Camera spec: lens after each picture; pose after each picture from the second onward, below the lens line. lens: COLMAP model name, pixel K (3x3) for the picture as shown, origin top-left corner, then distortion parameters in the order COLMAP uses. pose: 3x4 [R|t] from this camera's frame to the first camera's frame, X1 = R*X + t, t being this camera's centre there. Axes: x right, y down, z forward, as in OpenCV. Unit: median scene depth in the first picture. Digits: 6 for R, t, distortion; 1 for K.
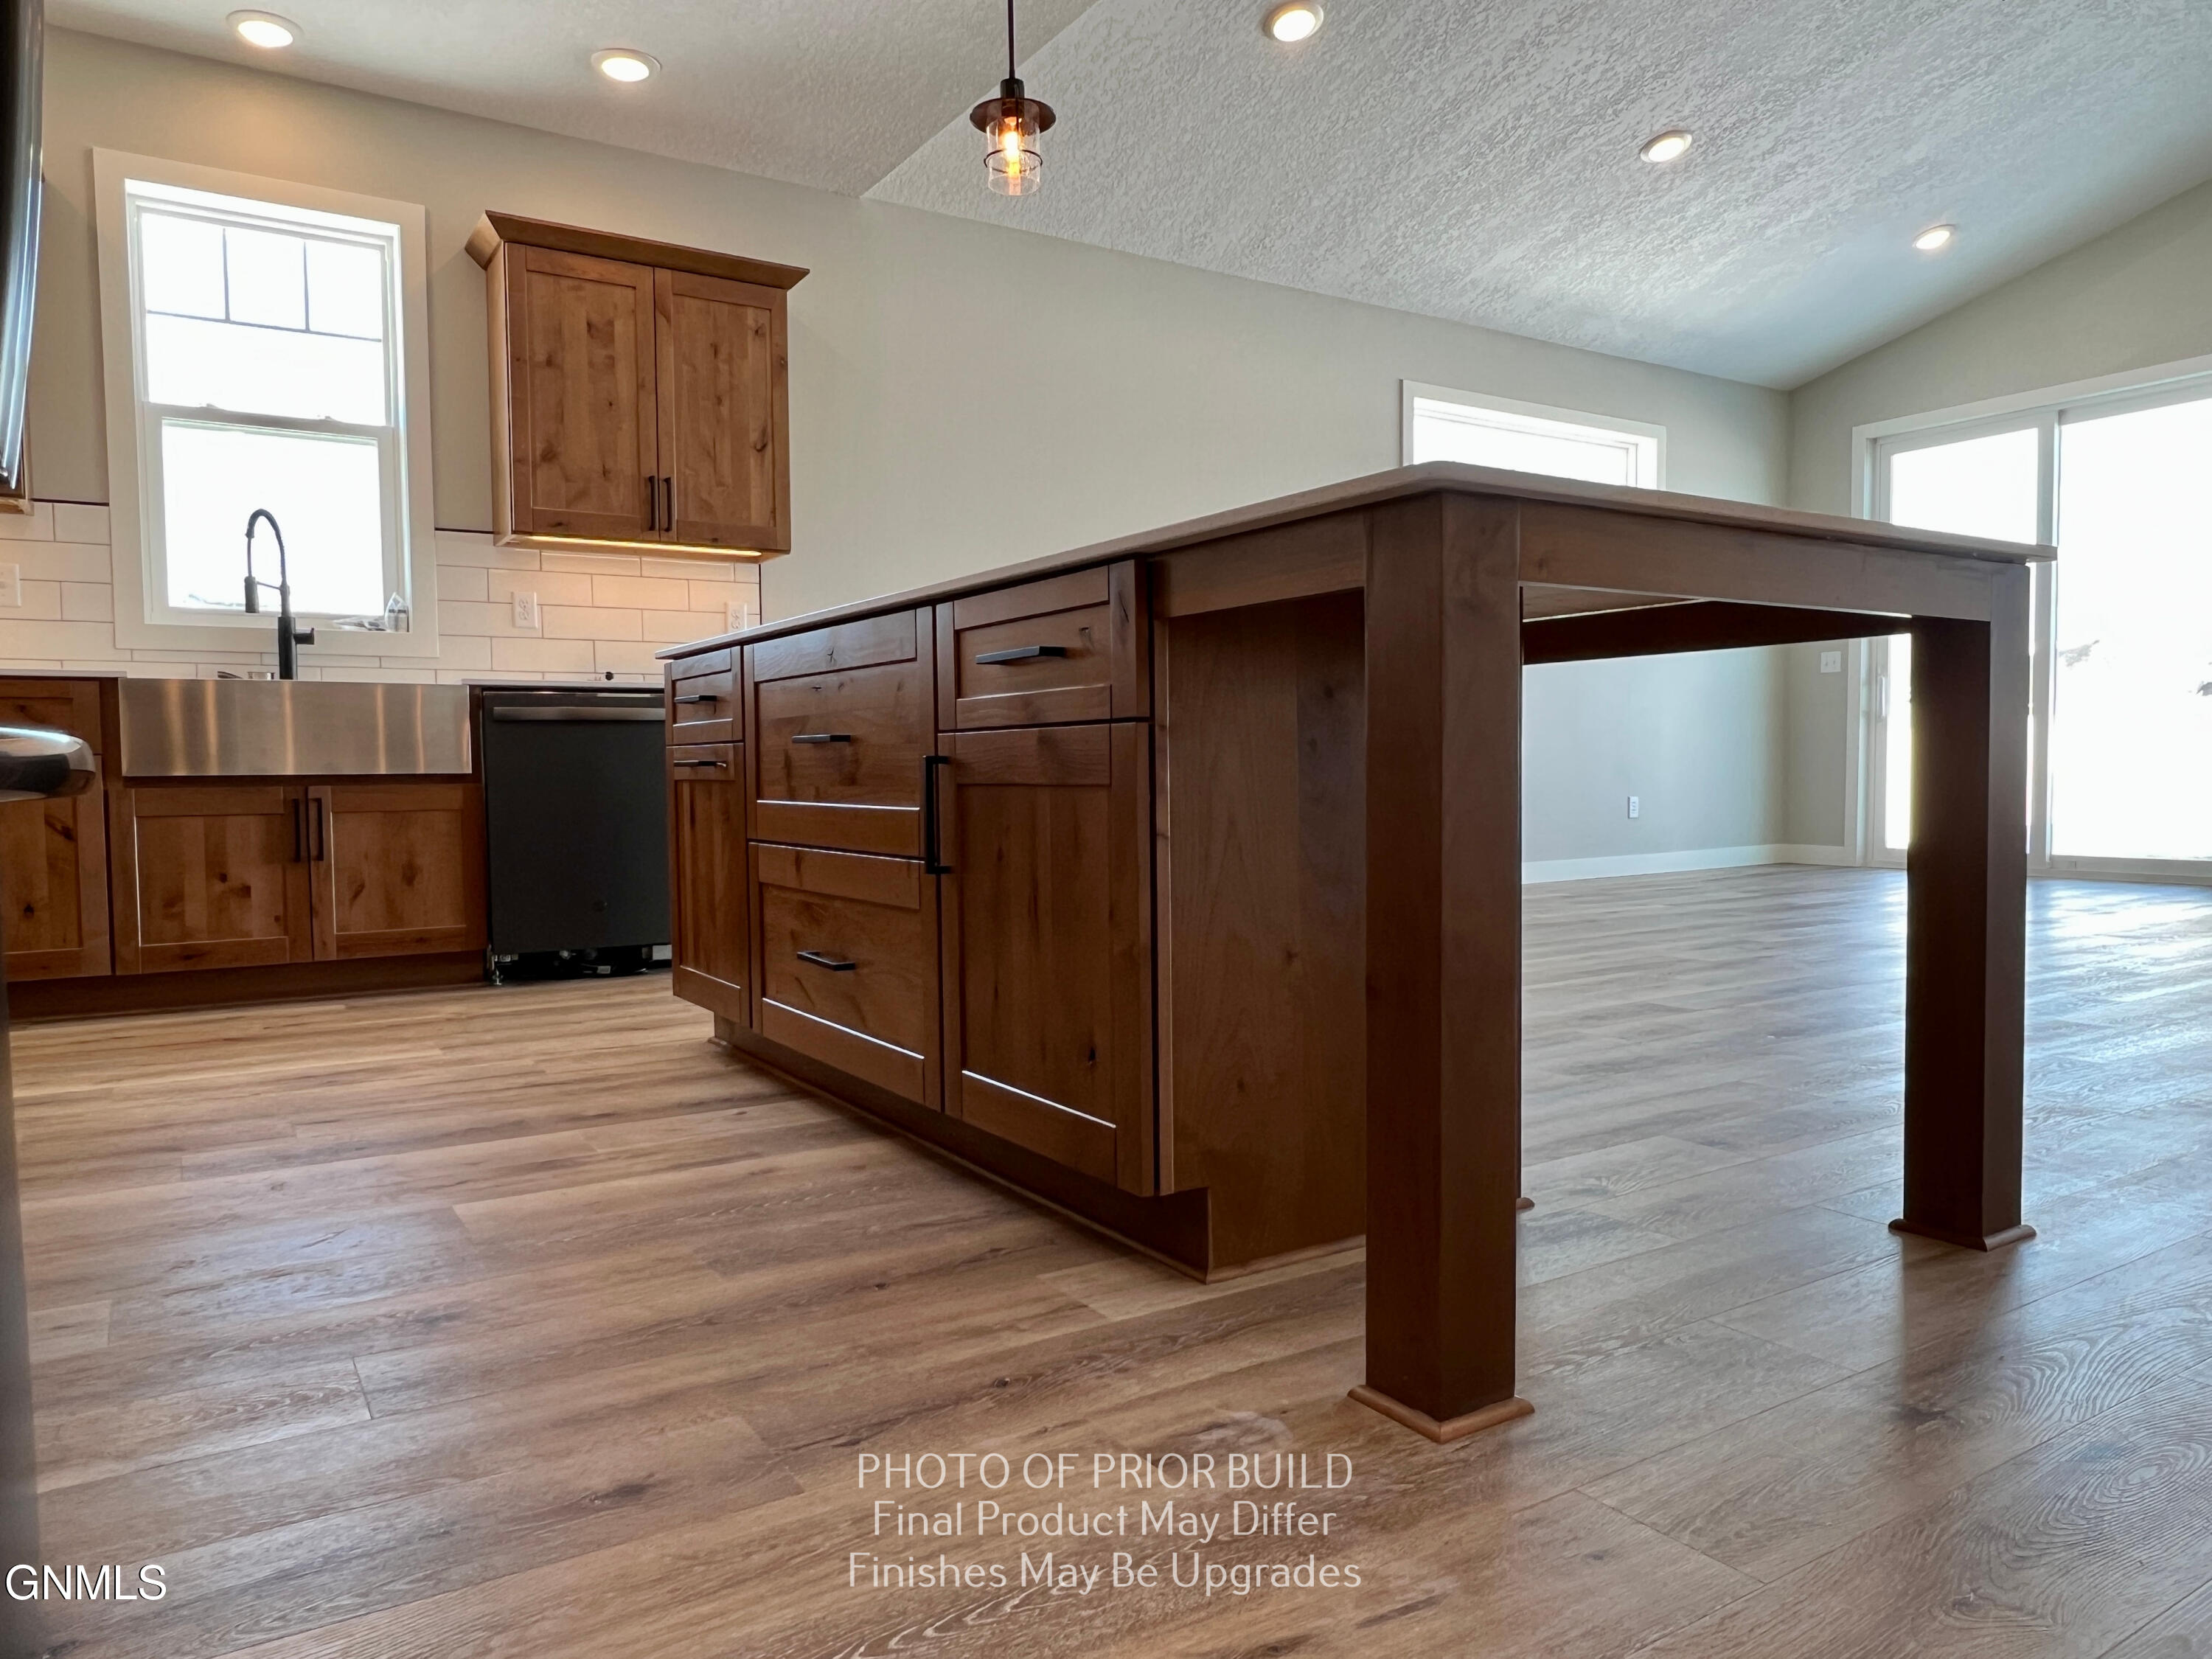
lens RADIAL K [[1488.8, 0, 1106.1], [0, 1488.8, 831.9], [0, 0, 1]] dist [0.008414, -0.000806]
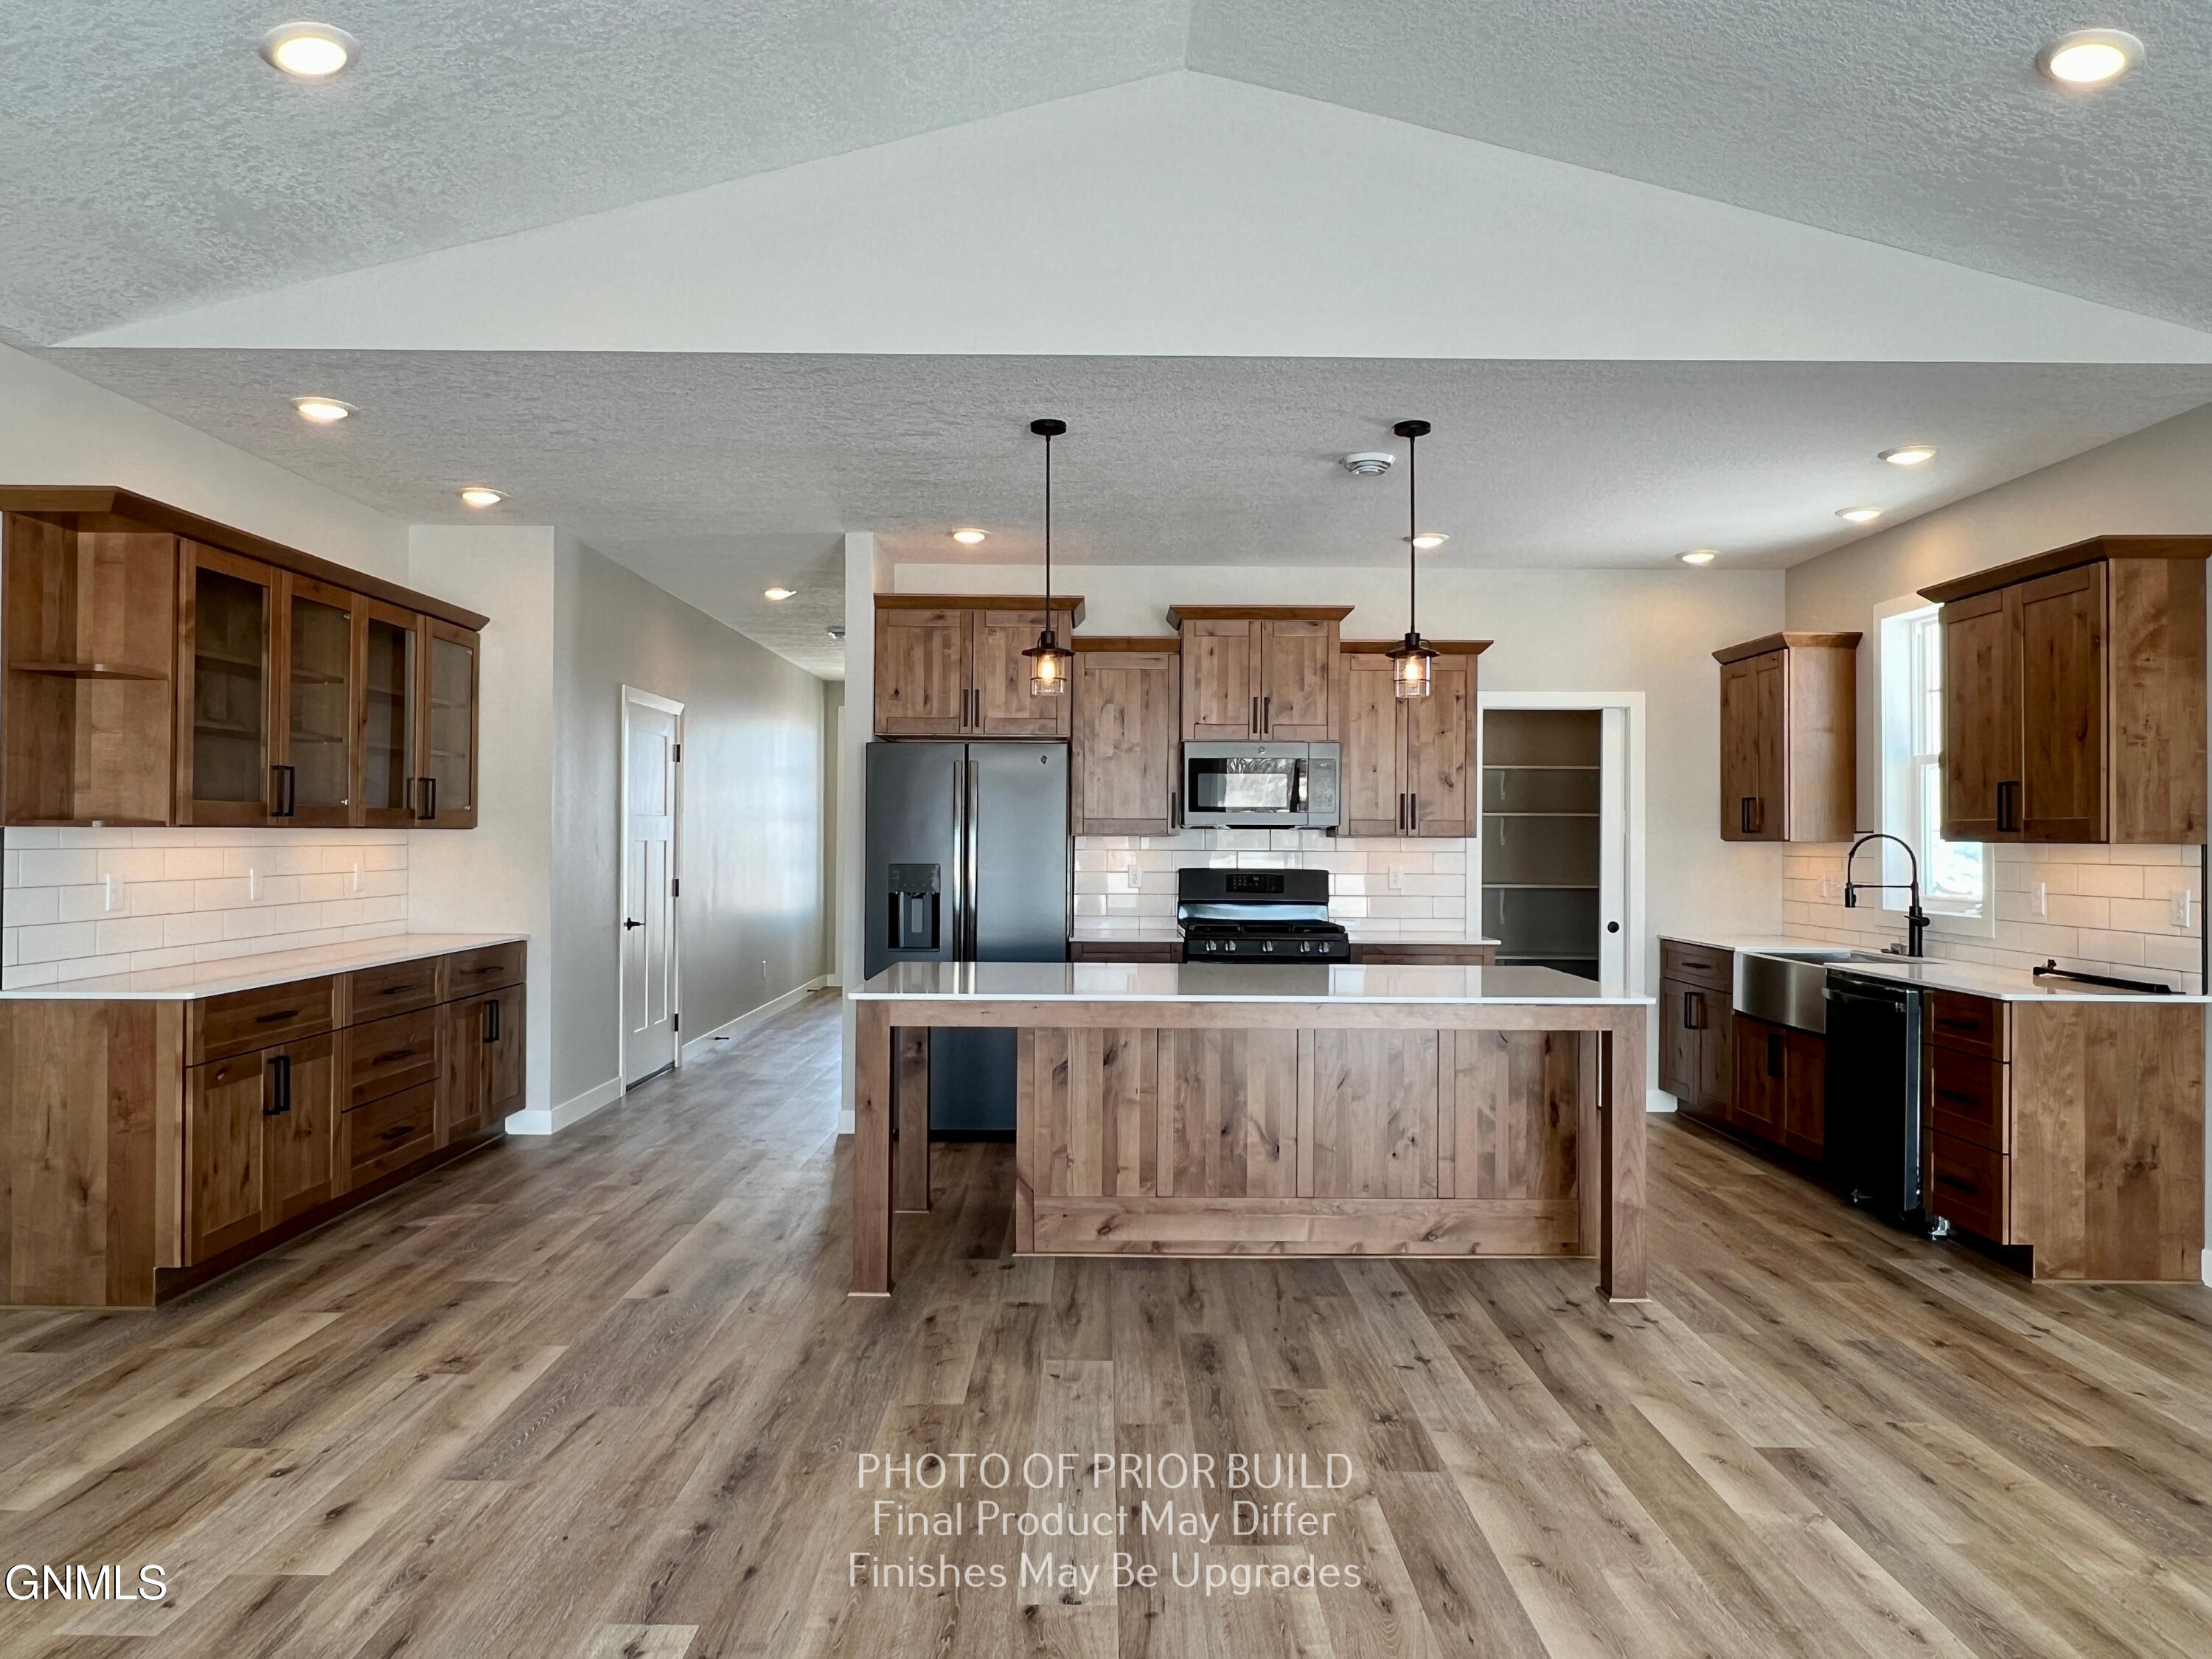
lens RADIAL K [[1488.8, 0, 1106.7], [0, 1488.8, 828.3], [0, 0, 1]] dist [0.008414, -0.000806]
pose [[-0.535533, 0.000809, -0.844514, 0.951960], [-0.040675, 0.998814, 0.026750, -0.209953], [0.843534, 0.048676, -0.534865, 1.043504]]
